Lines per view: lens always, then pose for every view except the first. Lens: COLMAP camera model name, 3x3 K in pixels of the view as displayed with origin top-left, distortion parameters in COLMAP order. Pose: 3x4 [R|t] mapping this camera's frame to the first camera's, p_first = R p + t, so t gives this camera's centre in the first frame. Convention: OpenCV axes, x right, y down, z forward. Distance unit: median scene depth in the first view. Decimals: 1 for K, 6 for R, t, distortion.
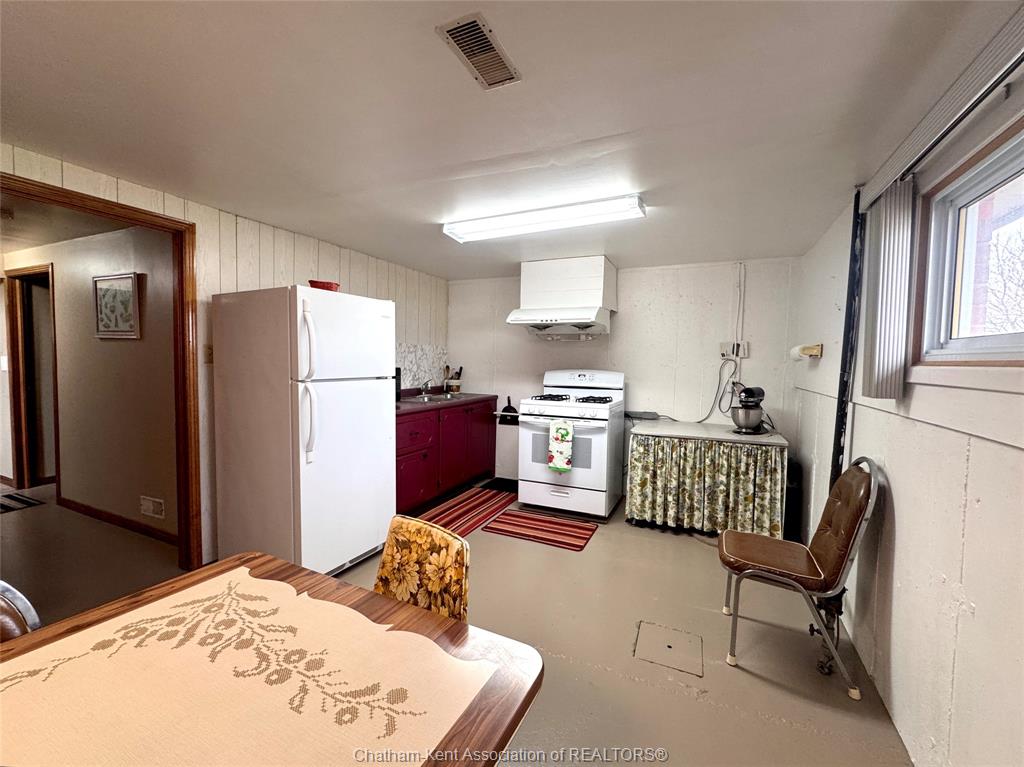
lens RADIAL K [[407.5, 0, 517.2], [0, 407.5, 377.9], [0, 0, 1]] dist [-0.009182, 0.001427]
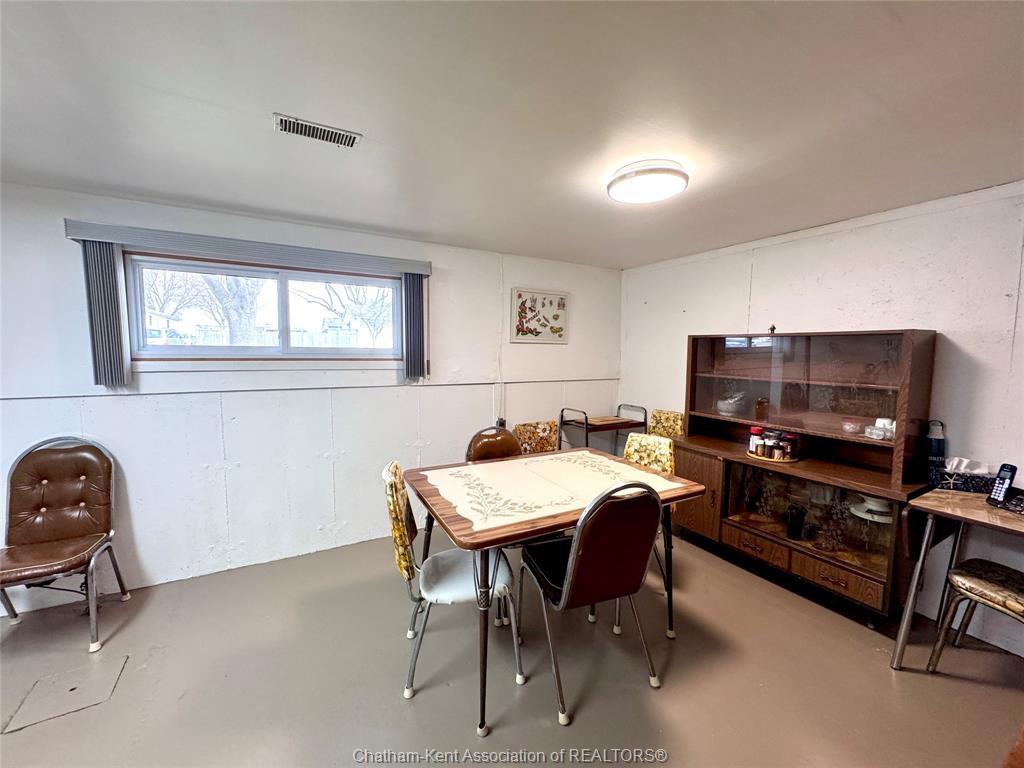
lens RADIAL K [[407.5, 0, 529.4], [0, 407.5, 386.1], [0, 0, 1]] dist [-0.009182, 0.001427]
pose [[-0.818654, -0.070709, 0.569917, -1.823448], [0.007085, 0.991072, 0.133138, -0.210575], [-0.574243, 0.113032, -0.810844, 2.266374]]
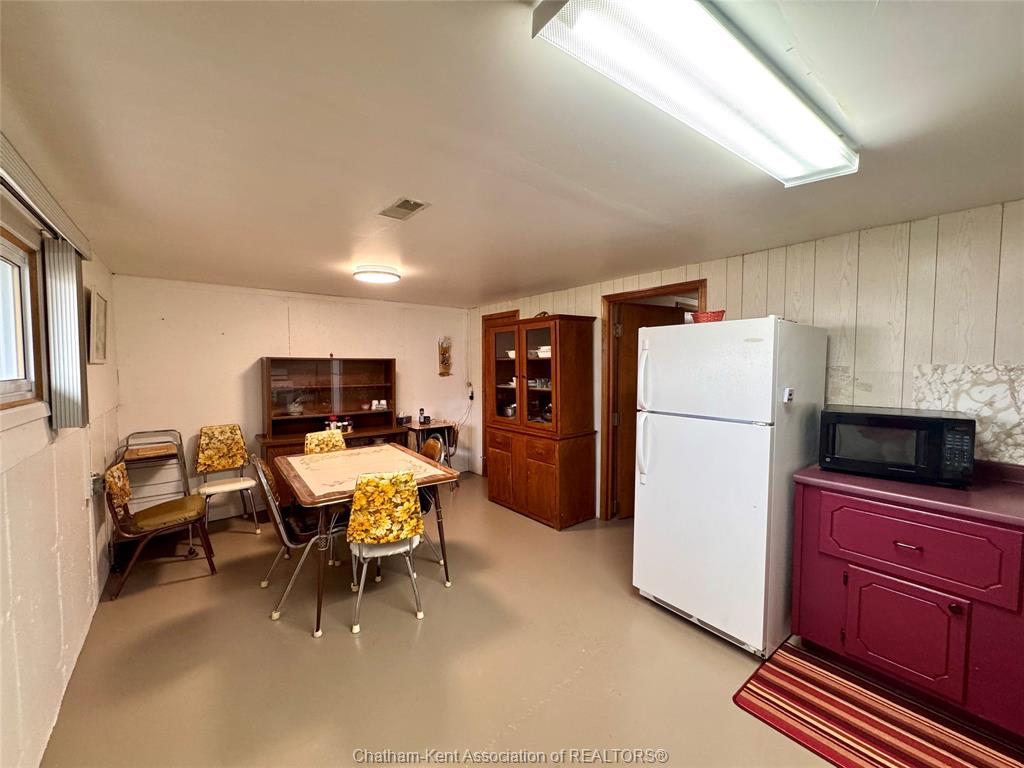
lens RADIAL K [[407.5, 0, 514.9], [0, 407.5, 383.7], [0, 0, 1]] dist [-0.009182, 0.001427]
pose [[-0.418467, 0.023955, -0.907916, 1.587116], [-0.057321, 0.996963, 0.052724, -0.256535], [0.906422, 0.074106, -0.415823, 2.766284]]
